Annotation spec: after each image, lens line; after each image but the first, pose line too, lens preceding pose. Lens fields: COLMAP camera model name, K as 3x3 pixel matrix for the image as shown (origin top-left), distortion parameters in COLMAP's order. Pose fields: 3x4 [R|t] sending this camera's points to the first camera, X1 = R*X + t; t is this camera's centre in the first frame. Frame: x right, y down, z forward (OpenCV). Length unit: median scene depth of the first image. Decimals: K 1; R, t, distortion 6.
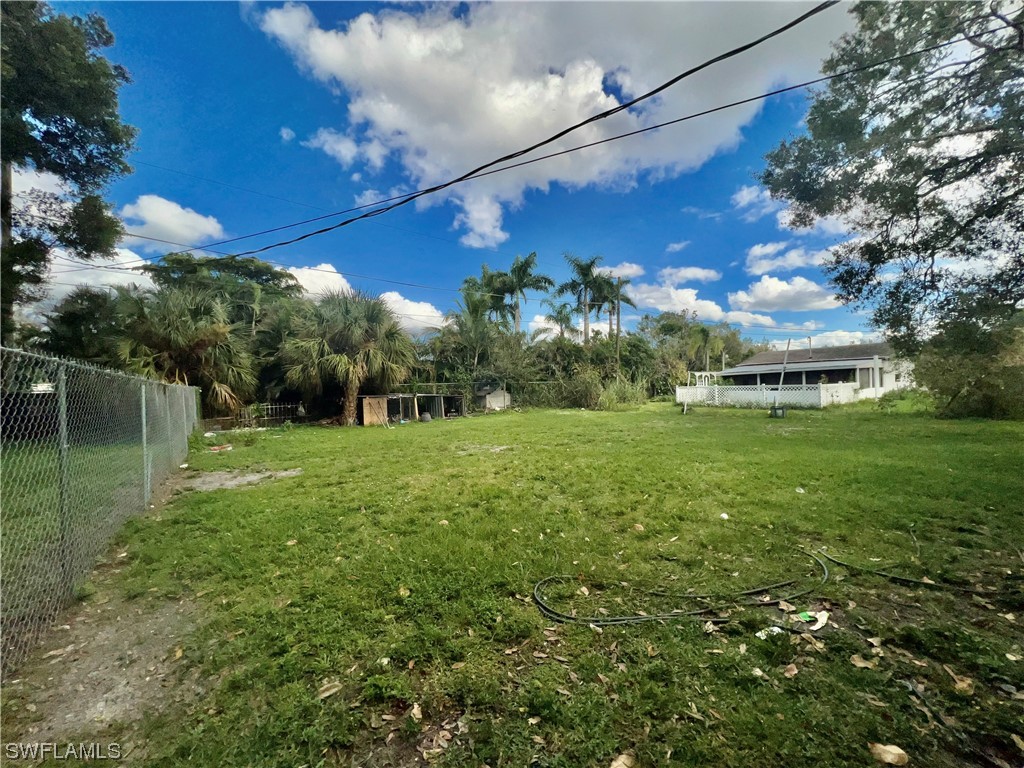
lens RADIAL K [[408.6, 0, 513.1], [0, 408.6, 382.2], [0, 0, 1]] dist [-0.002396, 0.001986]
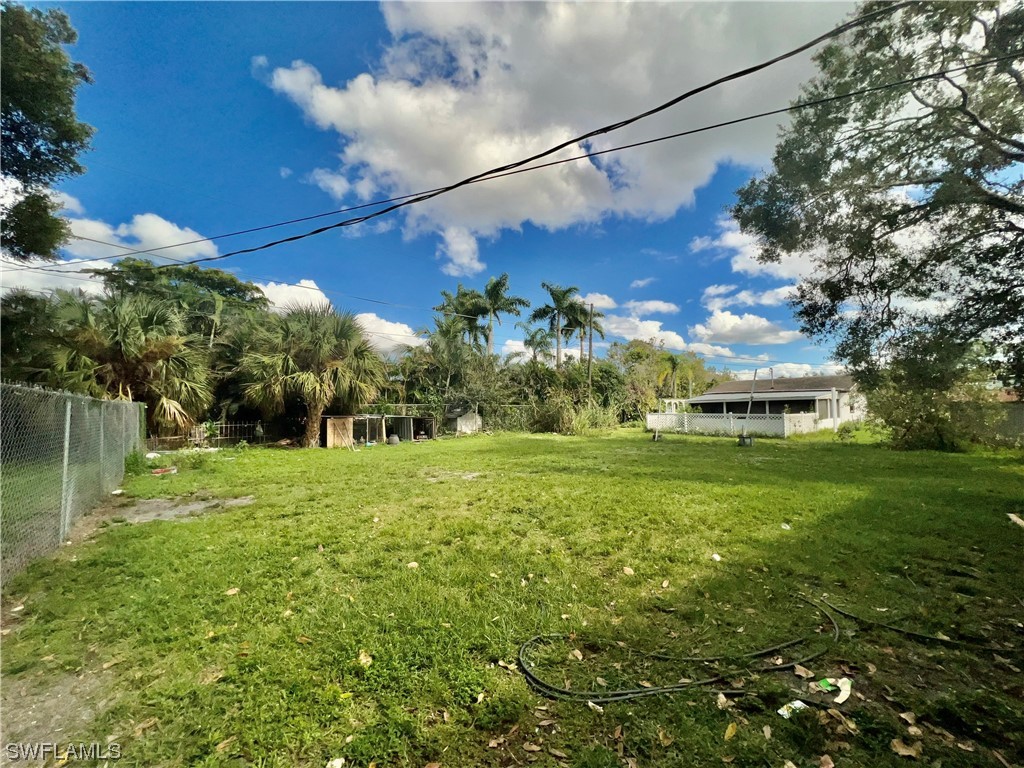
lens RADIAL K [[408.6, 0, 511.9], [0, 408.6, 388.7], [0, 0, 1]] dist [-0.002396, 0.001986]
pose [[0.997277, 0.026121, 0.068972, -0.009396], [-0.023453, 0.998955, -0.039224, -0.004023], [-0.069924, 0.037500, 0.996847, 0.029456]]
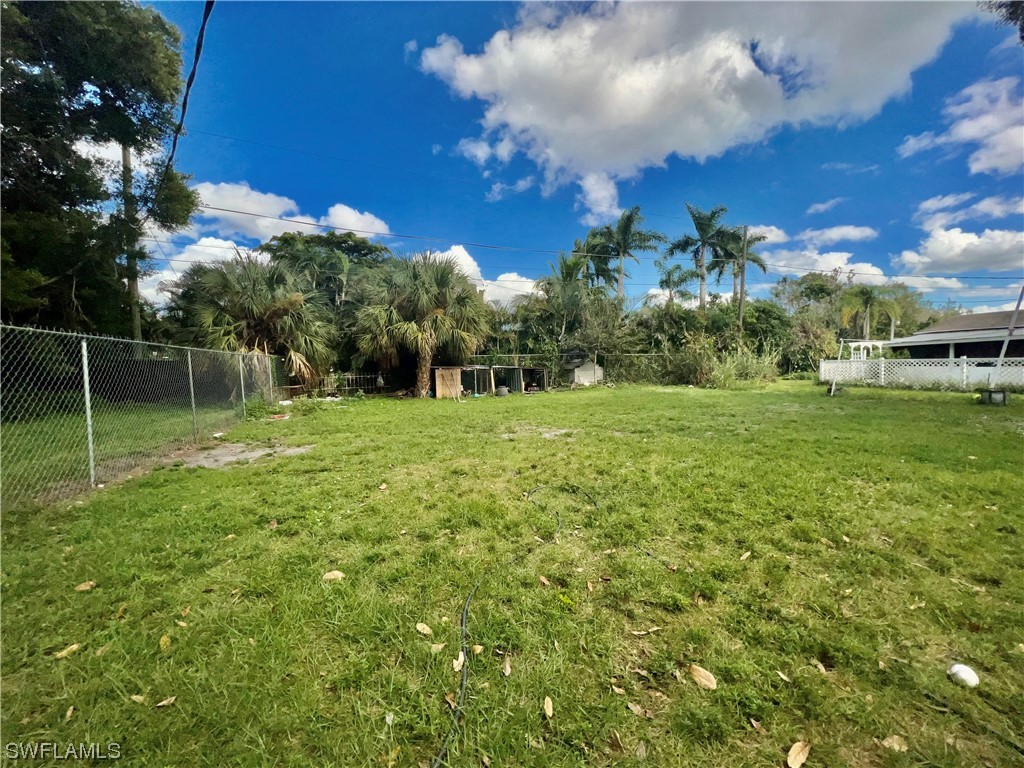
lens RADIAL K [[408.6, 0, 516.5], [0, 408.6, 376.8], [0, 0, 1]] dist [-0.002396, 0.001986]
pose [[0.966617, 0.016674, -0.255681, 0.078250], [-0.004640, 0.998856, 0.047599, 0.016141], [0.256182, -0.044824, 0.965589, 0.199550]]
